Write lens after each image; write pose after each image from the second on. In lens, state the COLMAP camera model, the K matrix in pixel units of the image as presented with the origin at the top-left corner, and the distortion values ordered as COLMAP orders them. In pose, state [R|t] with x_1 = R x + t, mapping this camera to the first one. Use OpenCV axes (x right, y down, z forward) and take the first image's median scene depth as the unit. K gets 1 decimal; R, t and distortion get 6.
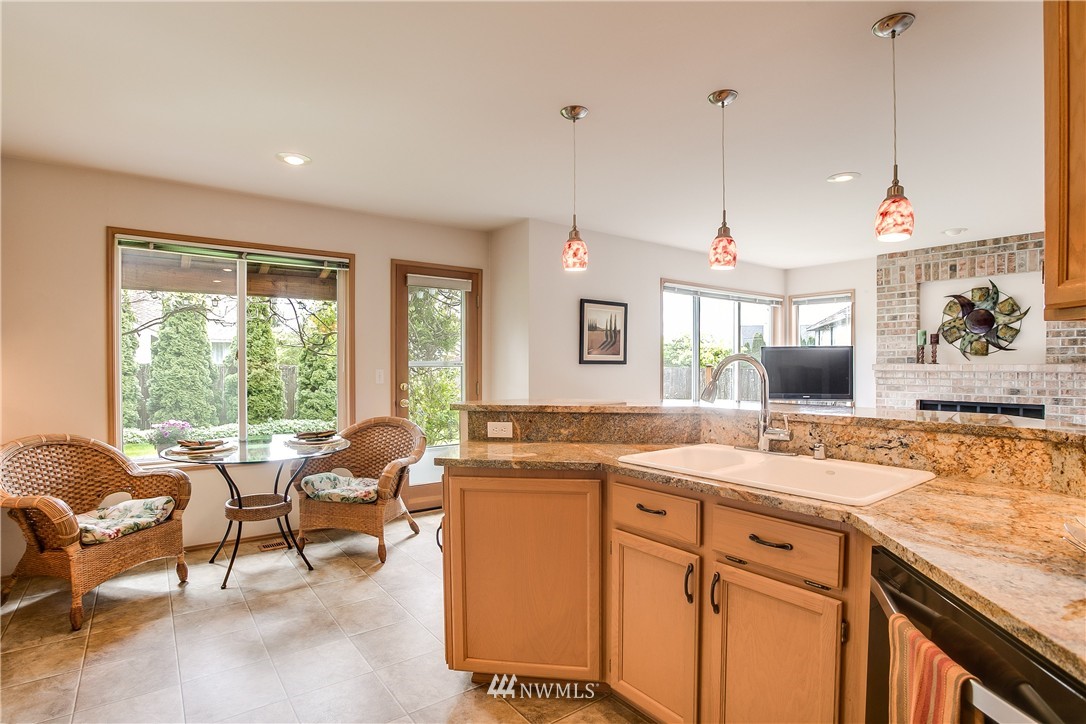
lens RADIAL K [[530.2, 0, 531.3], [0, 530.2, 372.9], [0, 0, 1]] dist [-0.054314, 0.012684]
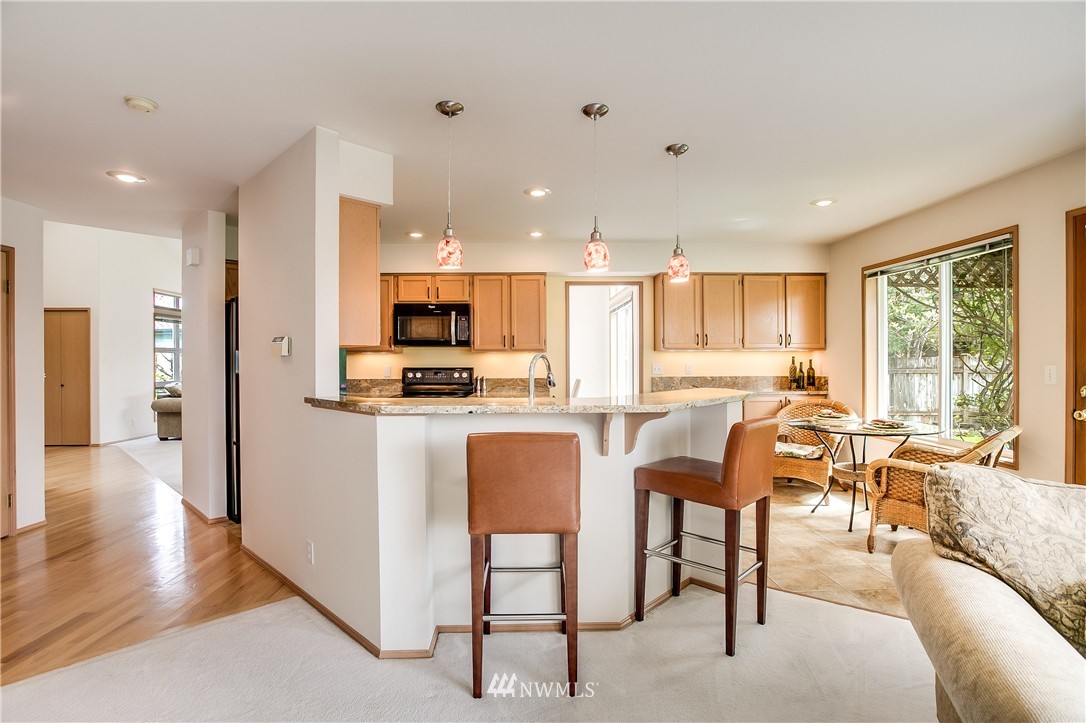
lens RADIAL K [[509.2, 0, 548.0], [0, 509.2, 360.7], [0, 0, 1]] dist [-0.027299, 0.007787]
pose [[-0.566667, 0.003394, -0.823940, 0.601027], [-0.016558, 0.999743, 0.015506, -0.012423], [0.823780, 0.022430, -0.566465, 0.710405]]
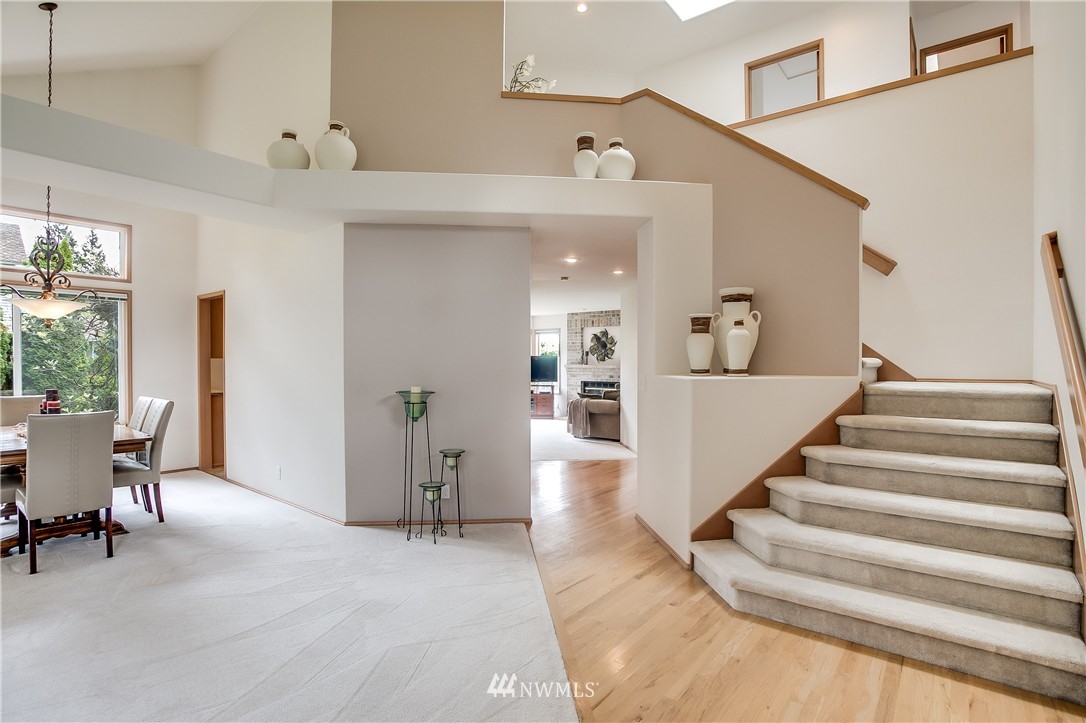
lens RADIAL K [[524.3, 0, 526.9], [0, 524.3, 367.3], [0, 0, 1]] dist [-0.035844, 0.008516]
pose [[0.970748, 0.001162, 0.240099, -0.008567], [0.000161, 0.999985, -0.005487, 0.006283], [-0.240102, 0.005365, 0.970733, -1.221089]]
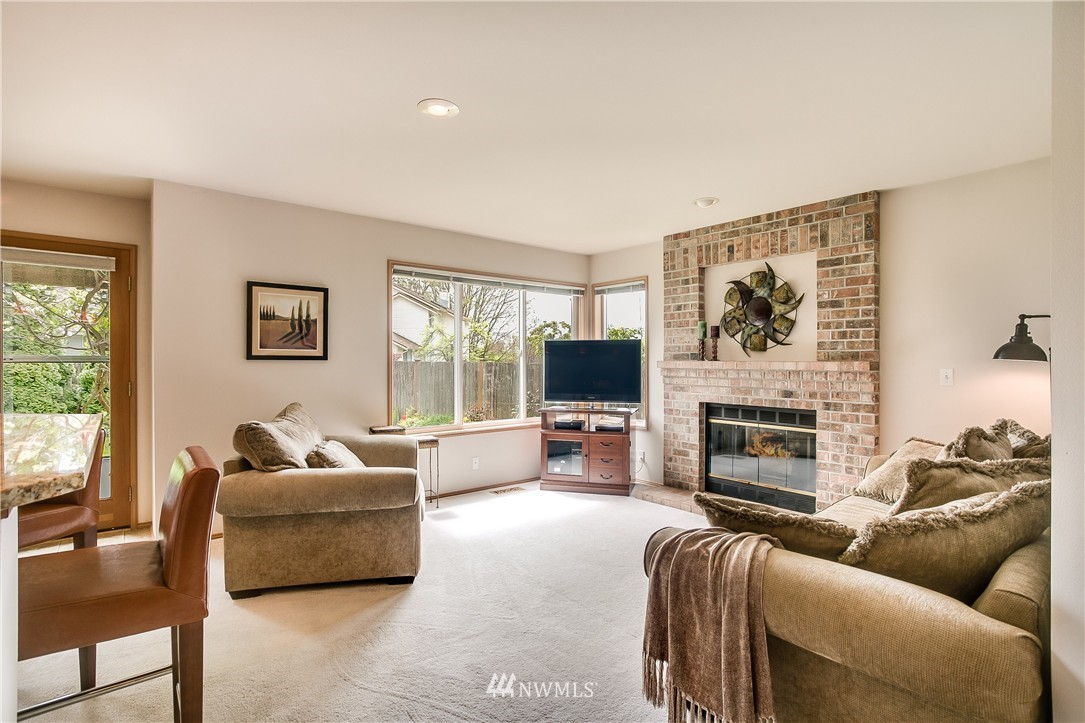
lens RADIAL K [[508.7, 0, 542.0], [0, 508.7, 356.9], [0, 0, 1]] dist [-0.027299, 0.007787]
pose [[0.998005, 0.002910, 0.063072, 0.479321], [-0.001539, 0.999762, -0.021772, -0.005611], [-0.063120, 0.021632, 0.997771, 0.187955]]
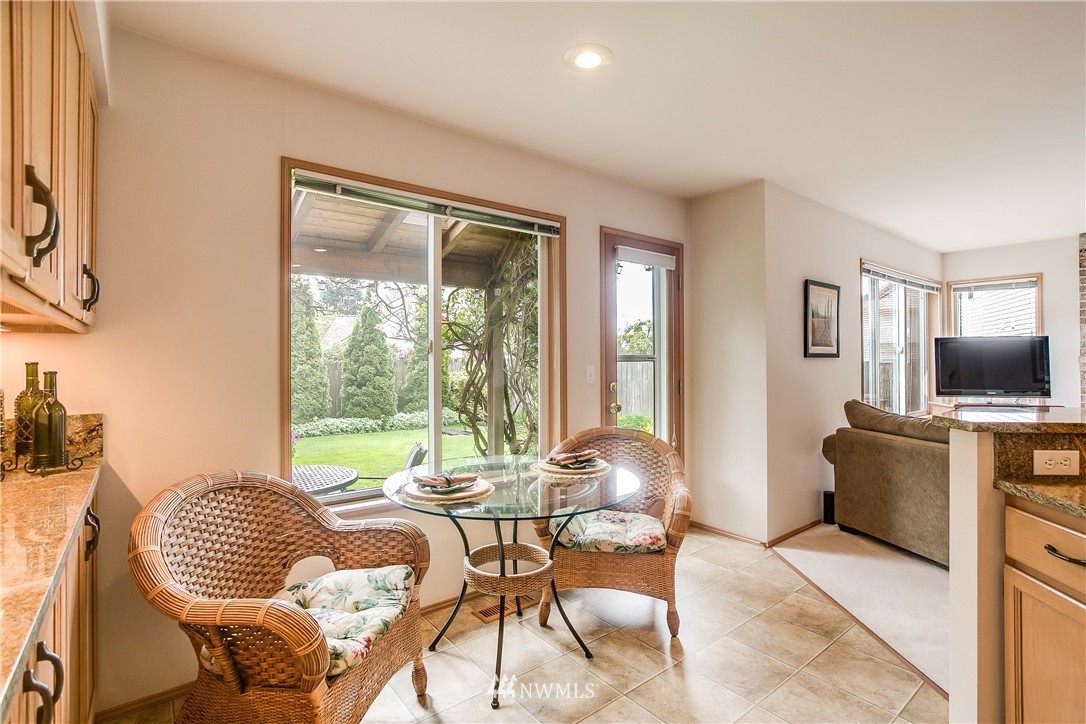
lens RADIAL K [[509.2, 0, 542.6], [0, 509.2, 355.6], [0, 0, 1]] dist [-0.027299, 0.007787]
pose [[0.999303, -0.004295, 0.037084, -0.335609], [0.005168, 0.999711, -0.023483, -0.003613], [-0.036972, 0.023658, 0.999036, 0.216688]]
